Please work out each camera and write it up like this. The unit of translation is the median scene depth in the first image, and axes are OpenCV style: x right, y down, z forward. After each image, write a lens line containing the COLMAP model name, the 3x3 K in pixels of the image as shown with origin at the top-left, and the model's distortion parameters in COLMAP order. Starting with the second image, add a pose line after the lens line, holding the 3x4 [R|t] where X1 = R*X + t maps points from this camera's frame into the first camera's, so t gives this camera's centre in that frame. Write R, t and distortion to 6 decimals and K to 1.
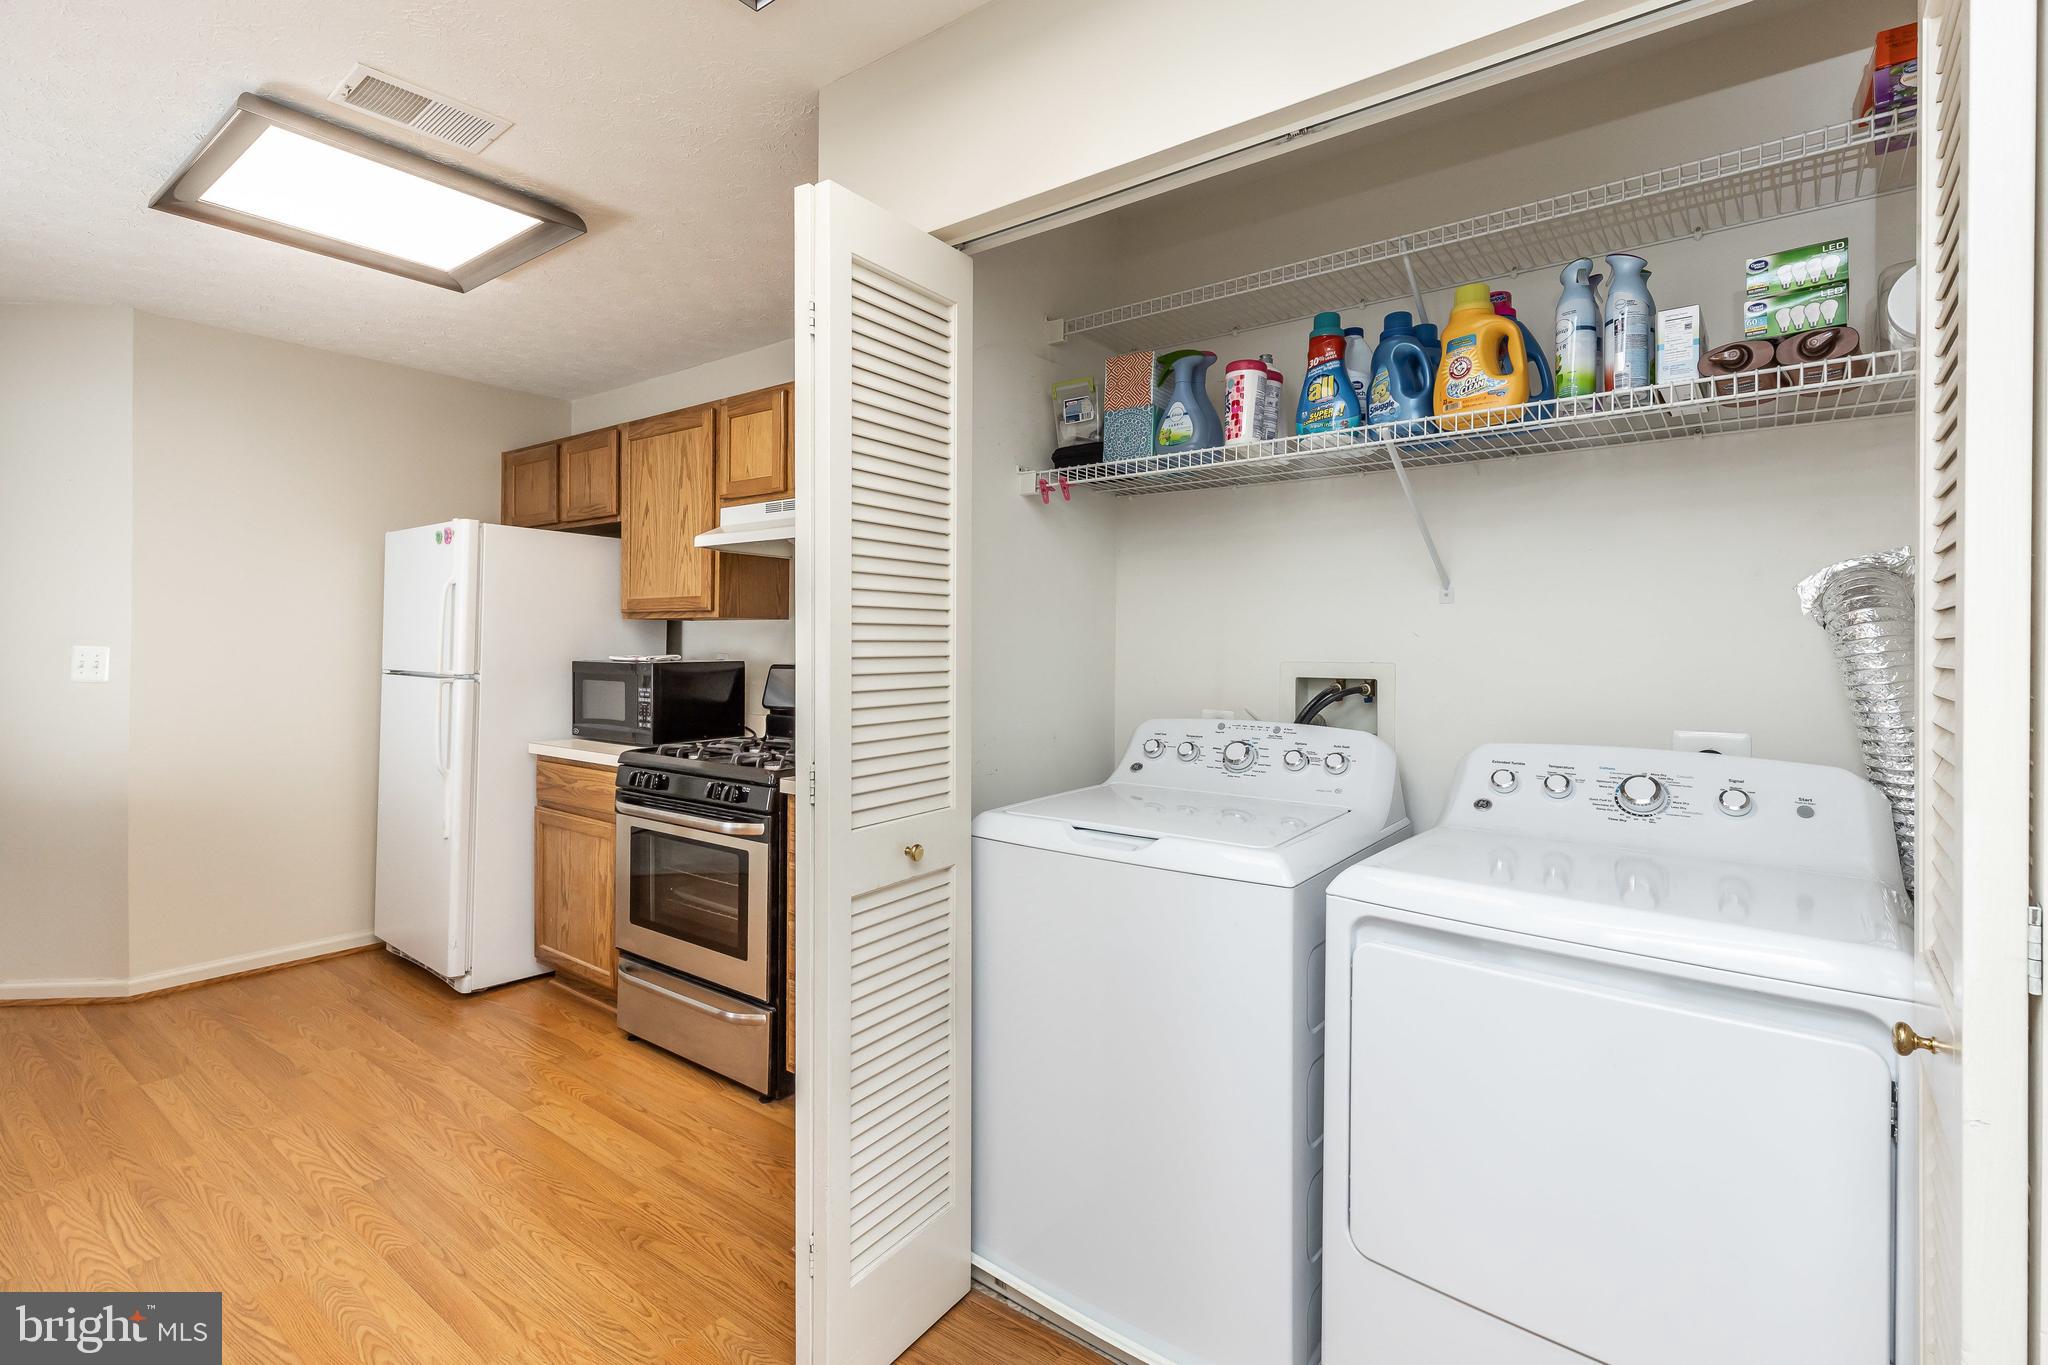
lens RADIAL K [[927.3, 0, 1025.5], [0, 927.3, 652.9], [0, 0, 1]] dist [0.000147, 0.000091]
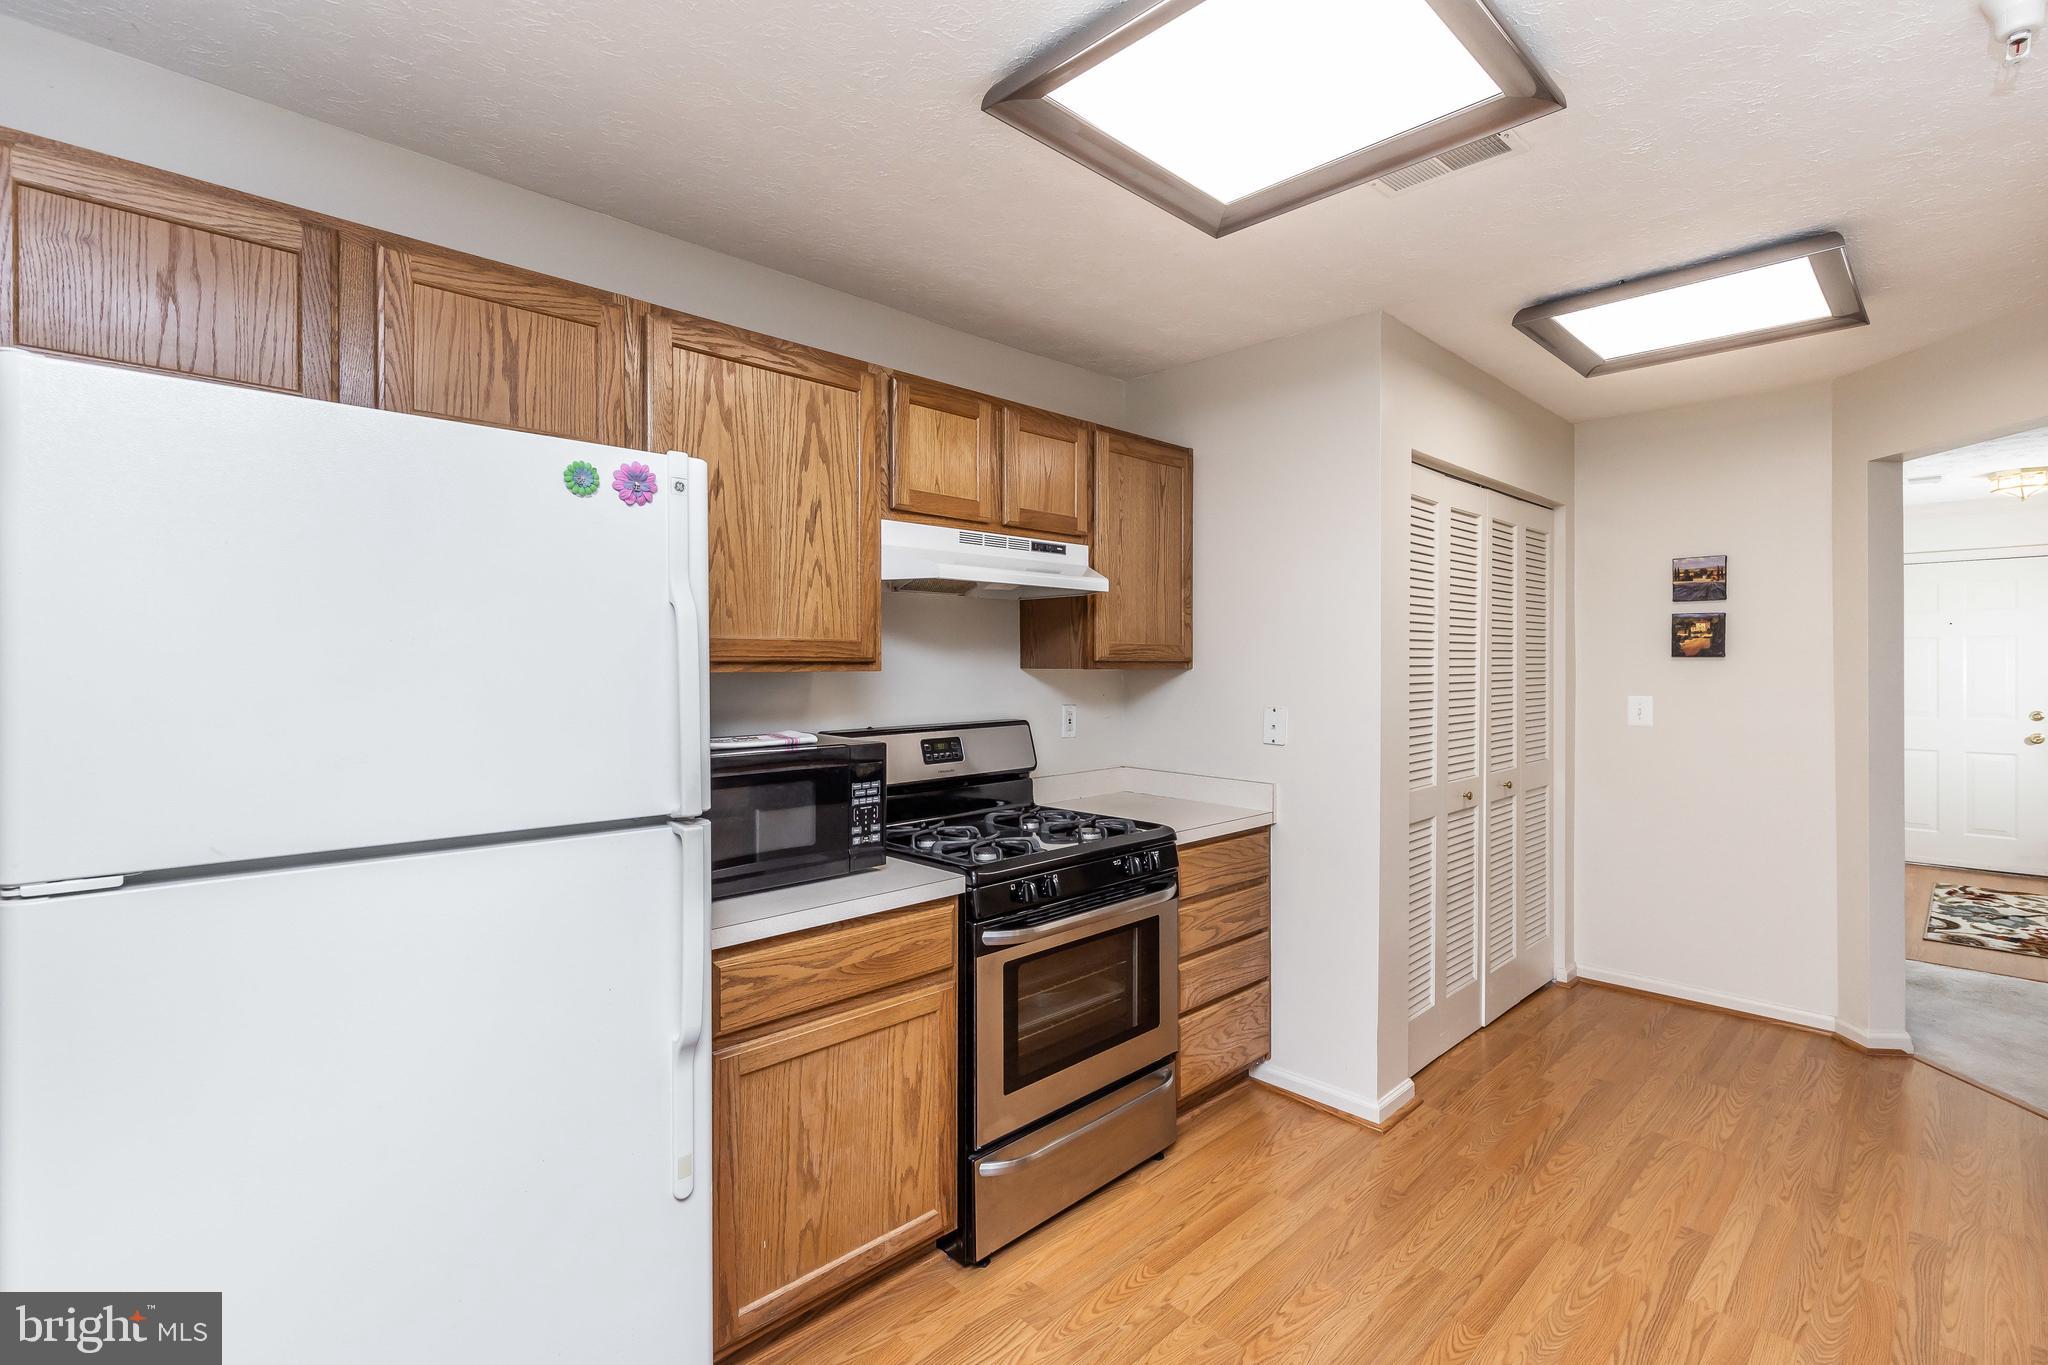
lens RADIAL K [[939.5, 0, 1024.7], [0, 939.5, 668.6], [0, 0, 1]] dist [0.000352, -0.000028]
pose [[0.159727, -0.018486, 0.986988, -1.083388], [0.010716, 0.999798, 0.016992, -0.054067], [-0.987103, 0.007863, 0.159893, 0.815054]]
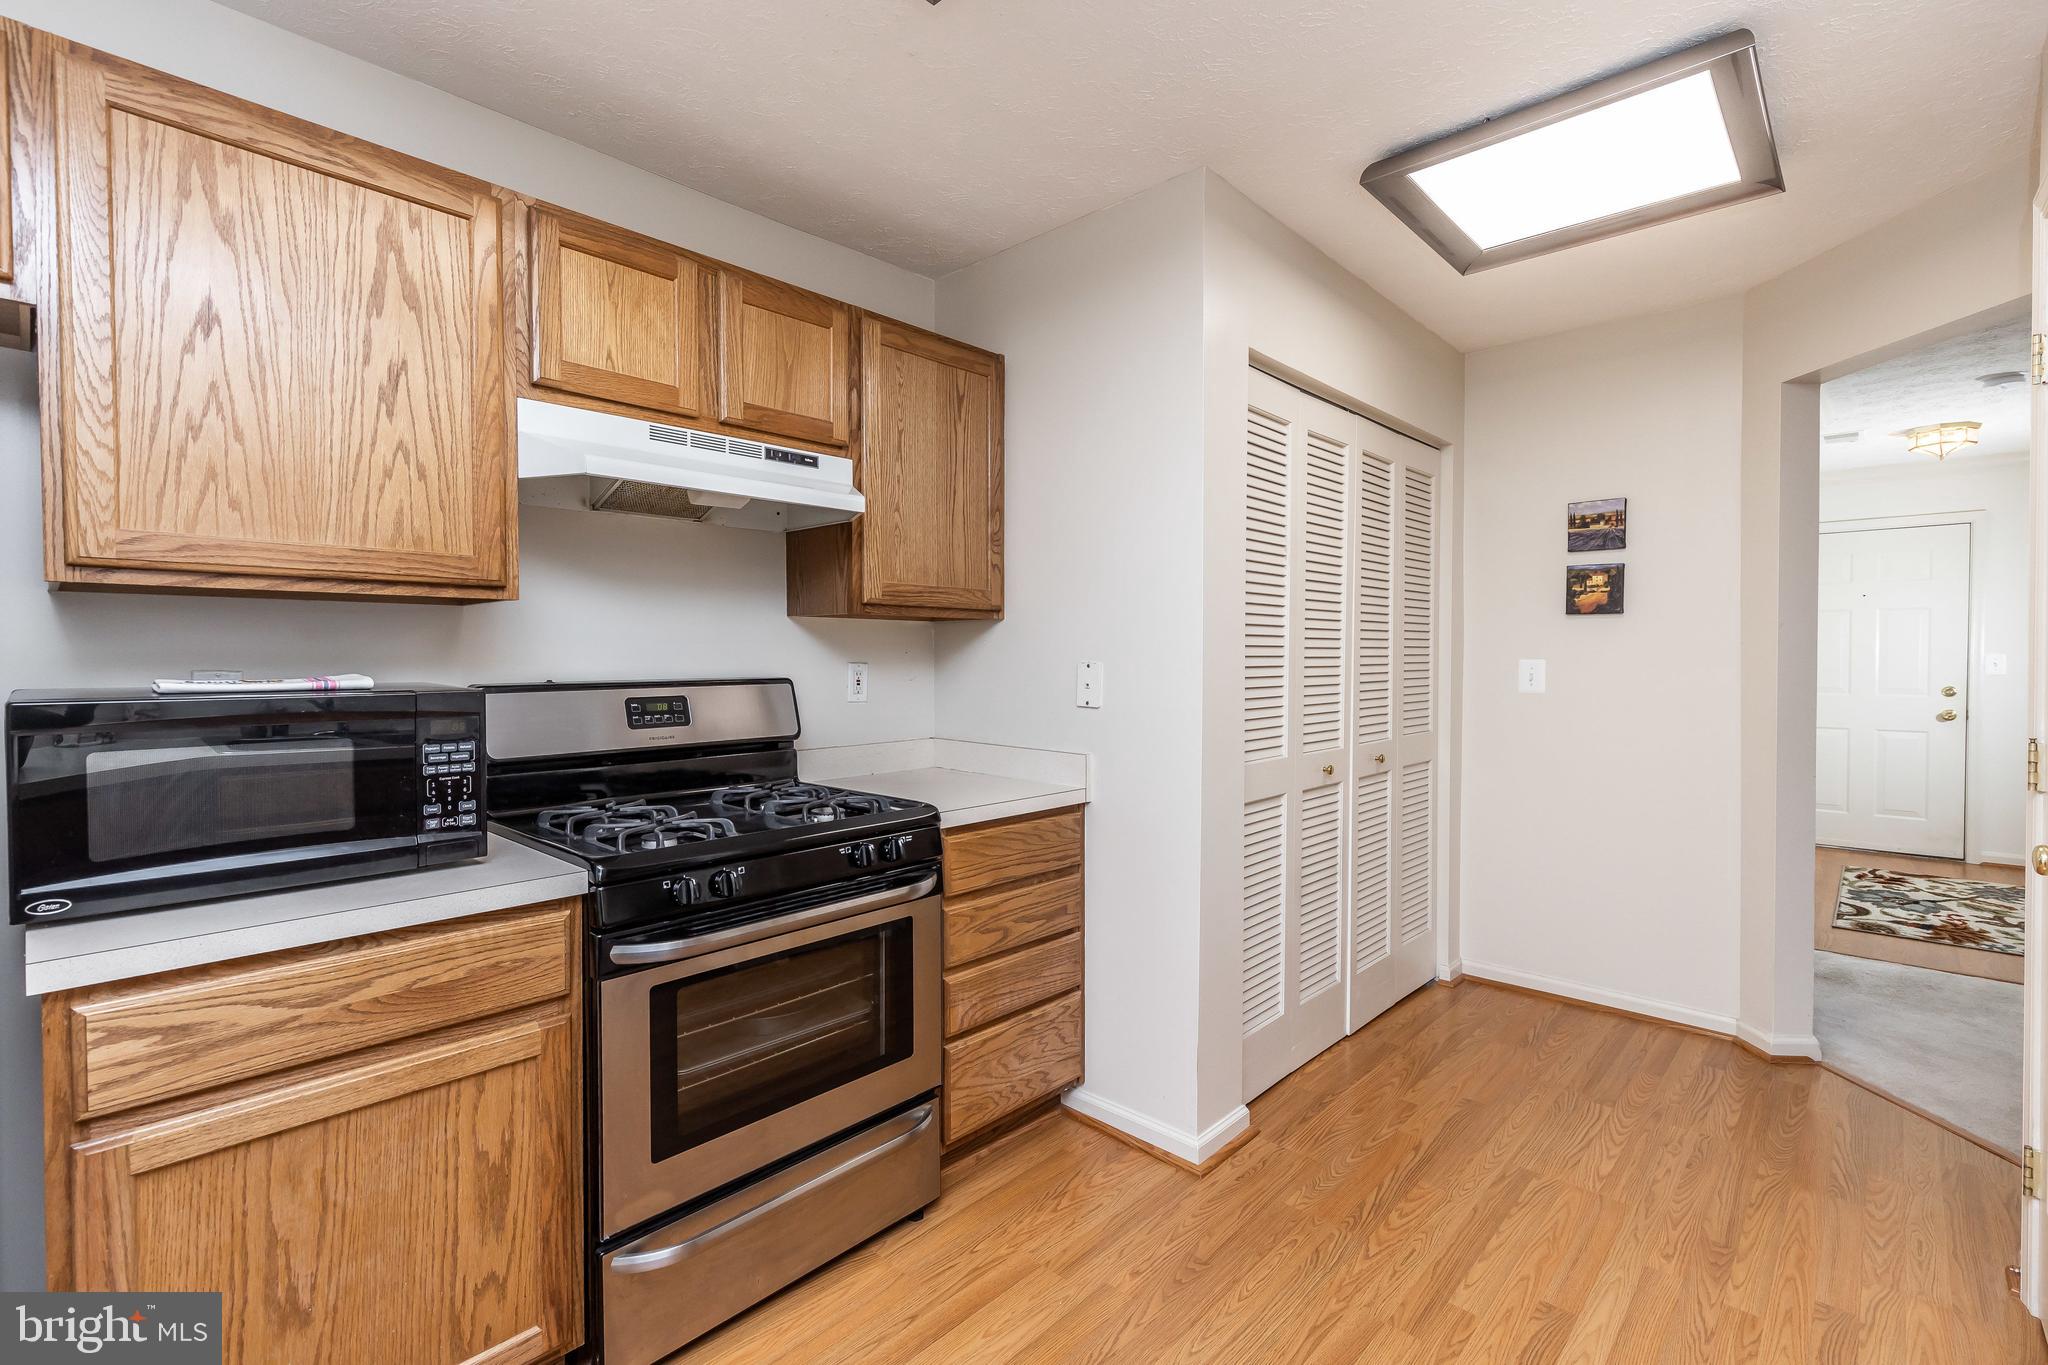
lens RADIAL K [[934.3, 0, 1020.1], [0, 934.3, 674.3], [0, 0, 1]] dist [0.002683, -0.000051]
pose [[0.112386, -0.034834, 0.993054, -0.884215], [0.007254, 0.999387, 0.034235, -0.012135], [-0.993638, 0.003356, 0.112570, 0.682713]]
